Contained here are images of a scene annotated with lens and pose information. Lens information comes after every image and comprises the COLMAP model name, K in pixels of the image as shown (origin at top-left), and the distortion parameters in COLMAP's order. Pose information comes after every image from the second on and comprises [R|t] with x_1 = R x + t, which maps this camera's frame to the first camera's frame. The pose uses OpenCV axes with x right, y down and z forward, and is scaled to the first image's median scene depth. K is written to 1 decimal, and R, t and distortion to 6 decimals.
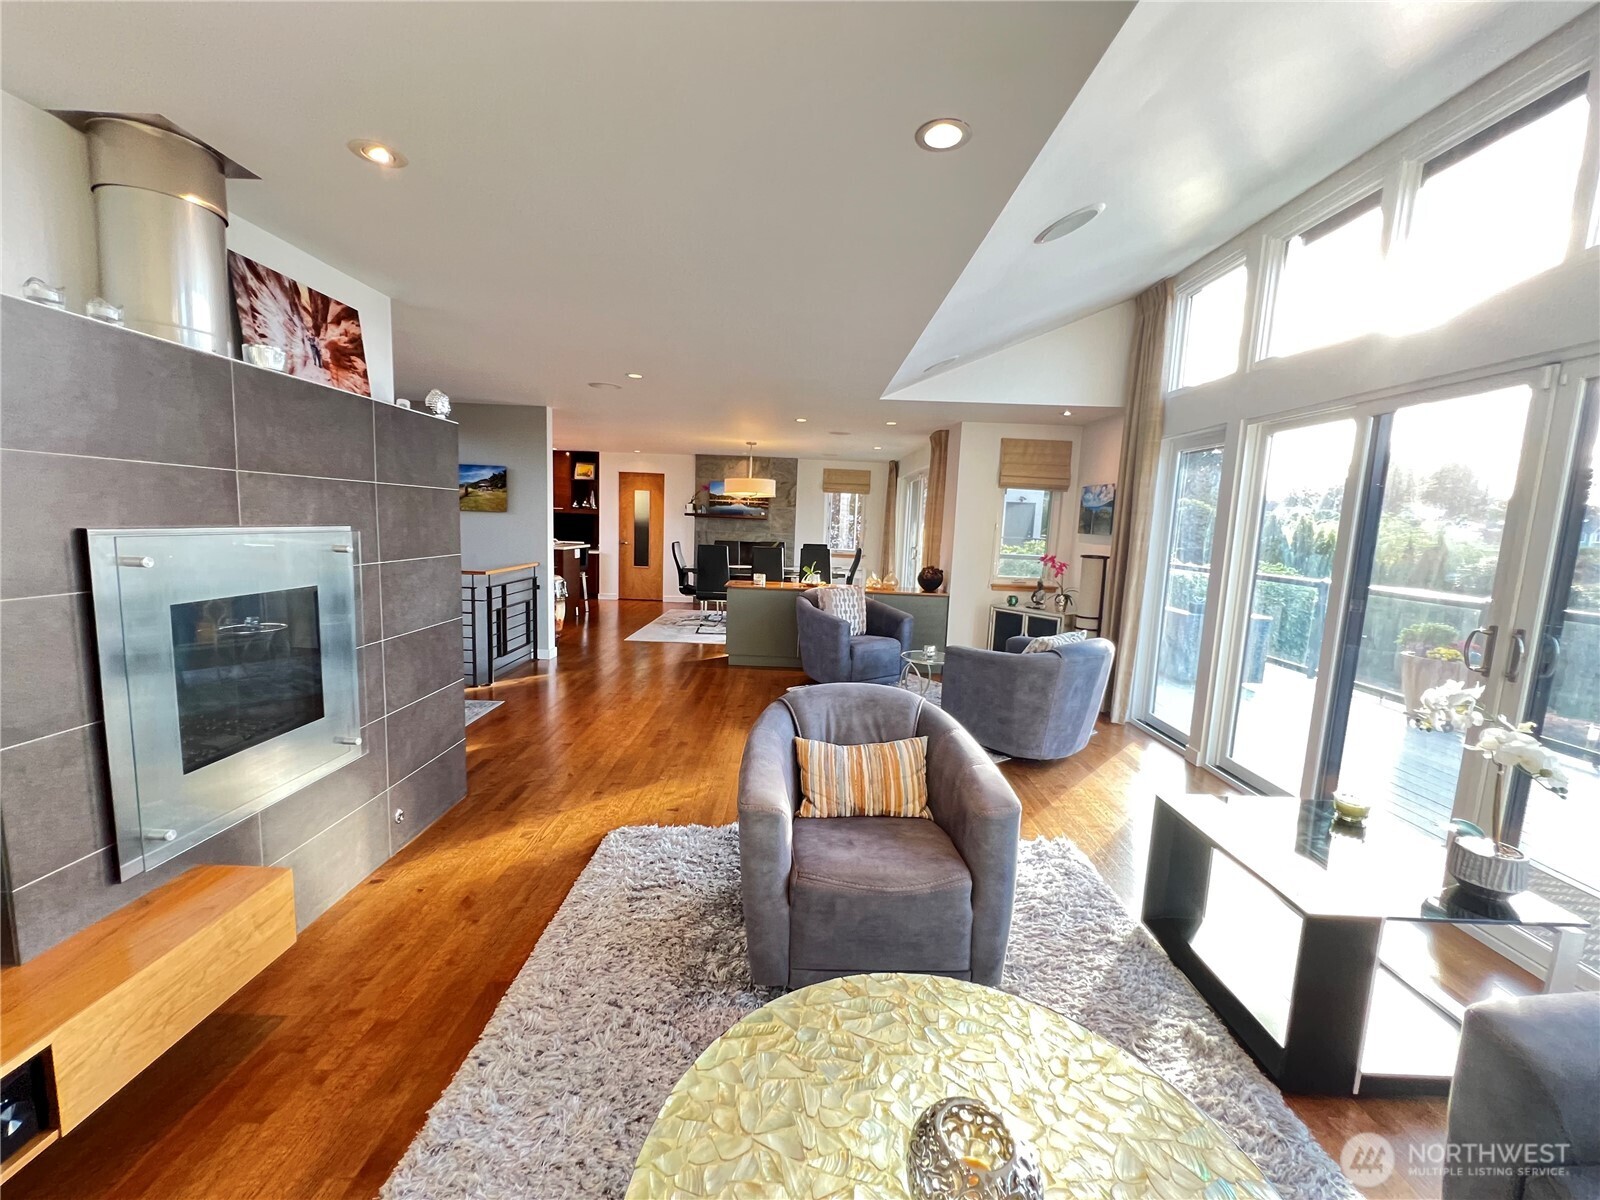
lens RADIAL K [[636.5, 0, 801.2], [0, 636.5, 596.8], [0, 0, 1]] dist [-0.003536, -0.000305]
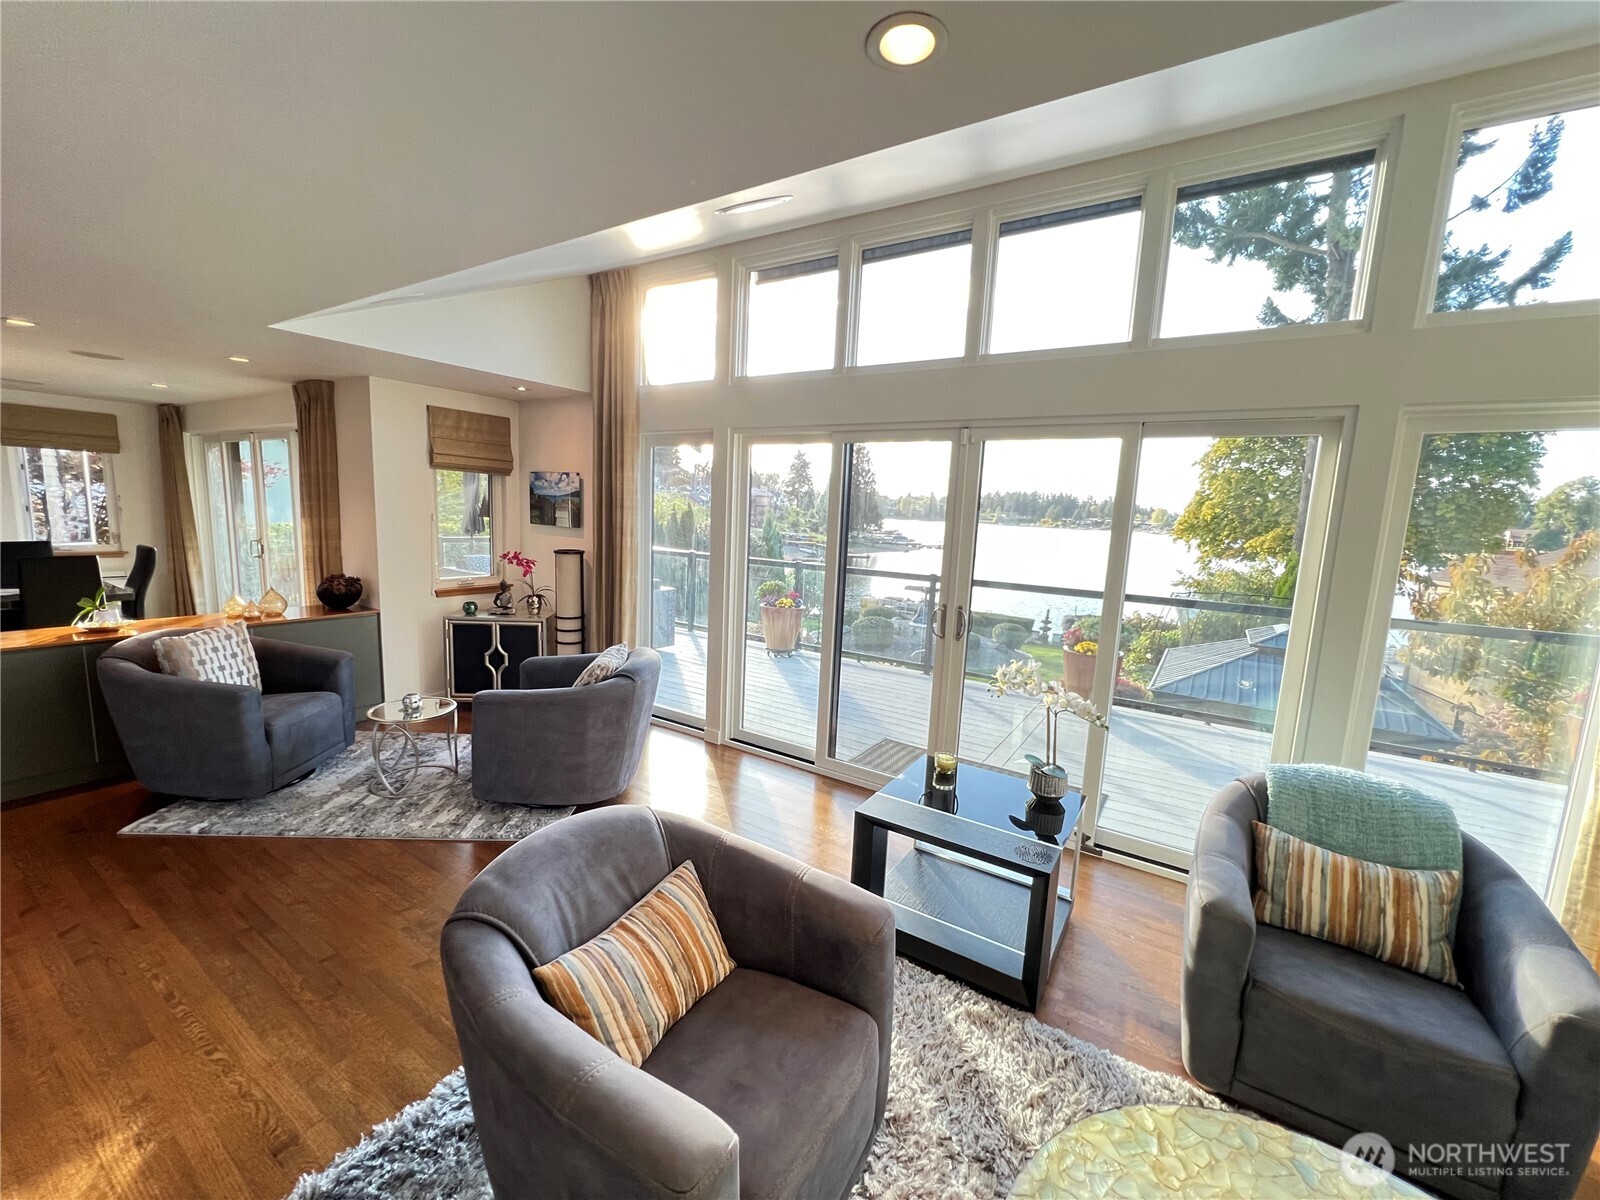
lens RADIAL K [[636.5, 0, 801.0], [0, 636.5, 599.9], [0, 0, 1]] dist [-0.003536, -0.000305]
pose [[0.541427, -0.133372, 0.830102, -0.130064], [0.080618, 0.991024, 0.106645, -0.063497], [-0.836874, 0.009181, 0.547319, 0.204591]]
